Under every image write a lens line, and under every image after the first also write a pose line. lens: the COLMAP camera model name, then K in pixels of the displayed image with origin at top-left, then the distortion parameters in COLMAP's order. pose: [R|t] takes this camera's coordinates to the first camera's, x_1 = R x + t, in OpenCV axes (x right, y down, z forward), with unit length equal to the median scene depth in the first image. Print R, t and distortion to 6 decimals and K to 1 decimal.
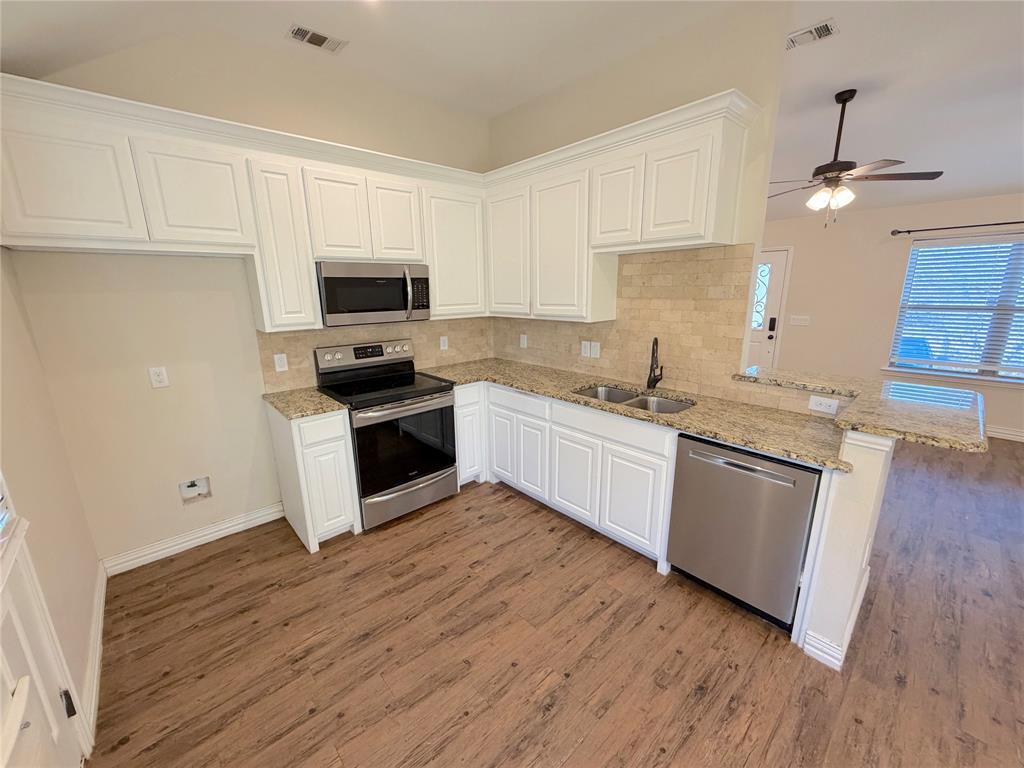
lens RADIAL K [[402.7, 0, 506.5], [0, 402.7, 385.7], [0, 0, 1]] dist [0.000422, -0.000131]
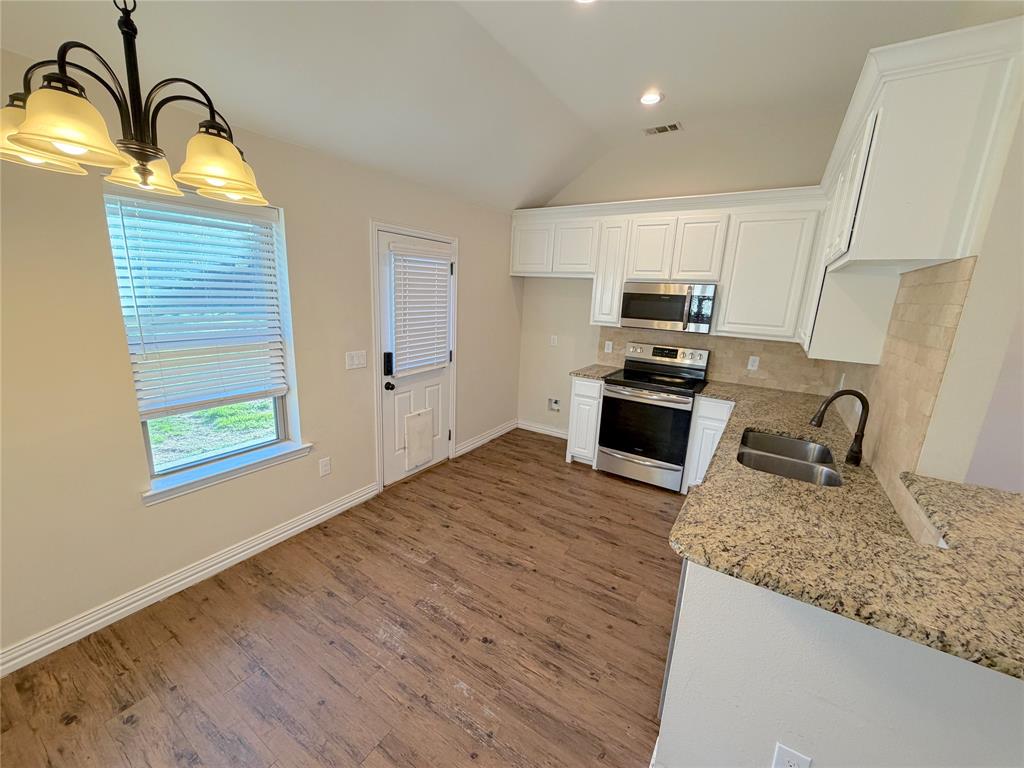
lens RADIAL K [[398.5, 0, 512.0], [0, 398.5, 384.0], [0, 0, 1]] dist [-0.009365, -0.000133]
pose [[0.272425, 0.242355, -0.931154, 0.919338], [-0.272570, 0.947553, 0.166878, -0.089462], [0.922762, 0.208343, 0.324196, 0.234198]]
